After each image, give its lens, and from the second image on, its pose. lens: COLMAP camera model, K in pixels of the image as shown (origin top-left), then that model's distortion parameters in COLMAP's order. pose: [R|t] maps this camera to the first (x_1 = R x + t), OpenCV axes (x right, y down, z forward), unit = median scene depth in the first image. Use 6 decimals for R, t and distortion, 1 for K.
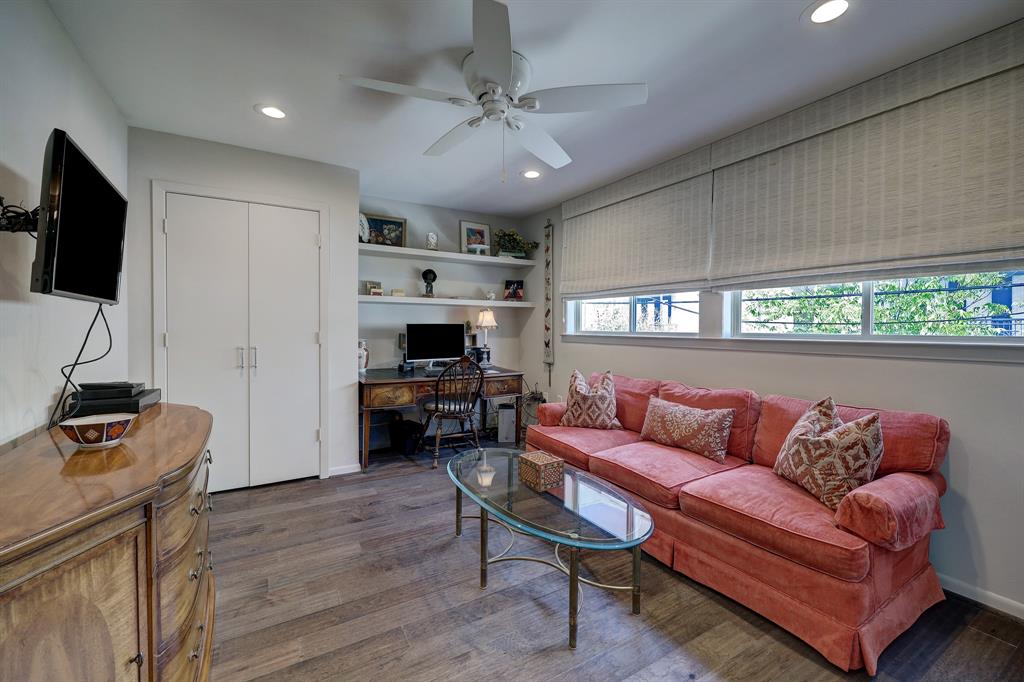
lens RADIAL K [[414.3, 0, 515.1], [0, 414.3, 330.1], [0, 0, 1]] dist [-0.001852, -0.000158]
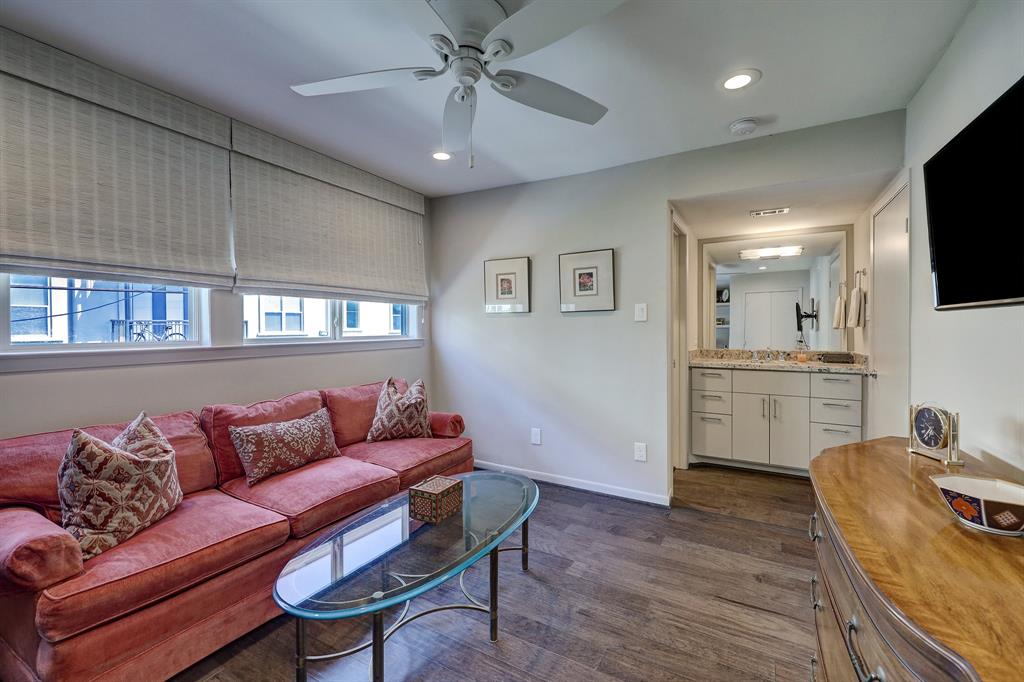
lens RADIAL K [[414.3, 0, 515.1], [0, 414.3, 330.1], [0, 0, 1]] dist [-0.001852, -0.000158]
pose [[-0.462313, -0.008463, 0.886676, -0.567677], [0.009044, 0.999857, 0.014259, -0.021375], [-0.886670, 0.014612, -0.462171, 0.898373]]
